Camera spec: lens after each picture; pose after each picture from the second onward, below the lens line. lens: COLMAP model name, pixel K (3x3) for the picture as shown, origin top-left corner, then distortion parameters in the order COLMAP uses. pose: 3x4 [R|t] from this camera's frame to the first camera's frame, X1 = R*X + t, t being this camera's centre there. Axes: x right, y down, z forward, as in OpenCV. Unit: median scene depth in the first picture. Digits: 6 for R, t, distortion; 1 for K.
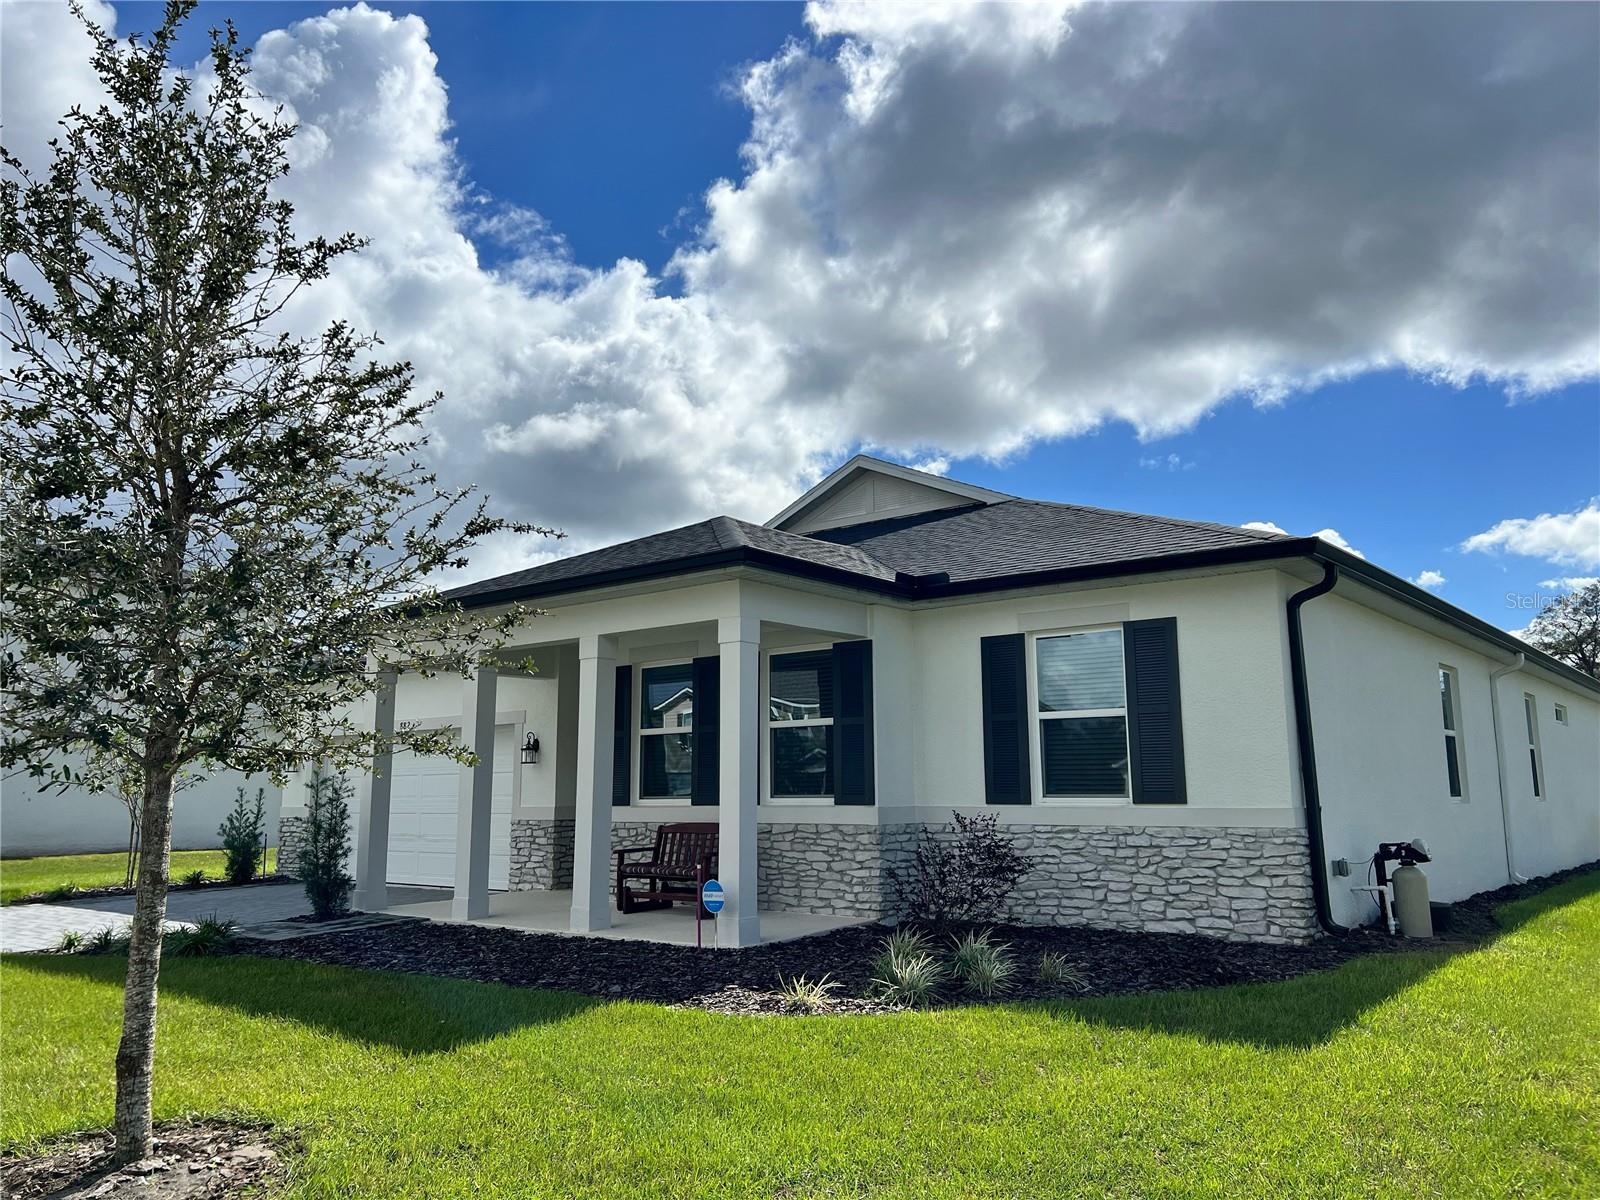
lens RADIAL K [[1204.3, 0, 803.6], [0, 1204.3, 602.2], [0, 0, 1]] dist [0.019915, -0.008707]
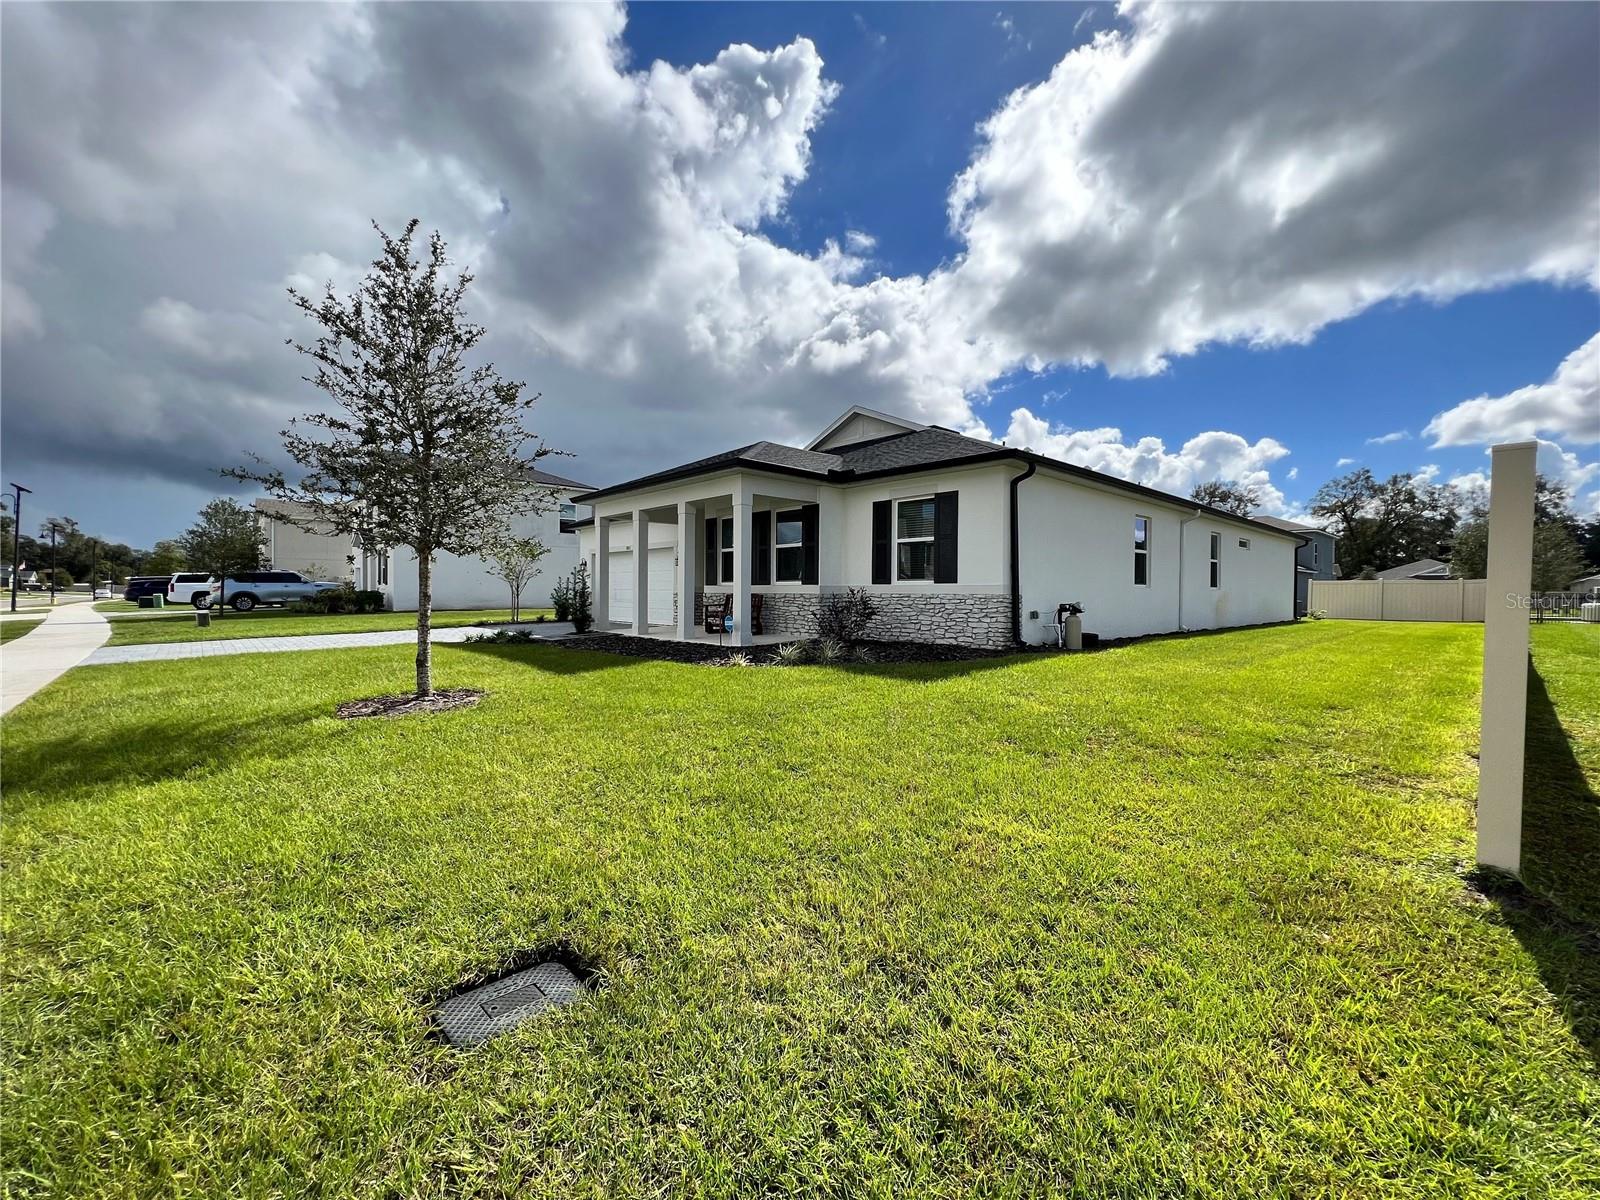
lens RADIAL K [[643.7, 0, 793.5], [0, 643.7, 596.5], [0, 0, 1]] dist [0.000519, 0.000065]
pose [[0.990209, 0.011139, -0.139145, 0.183715], [0.012103, 0.986207, 0.165076, 0.005950], [0.139064, -0.165143, 0.976416, -0.099447]]
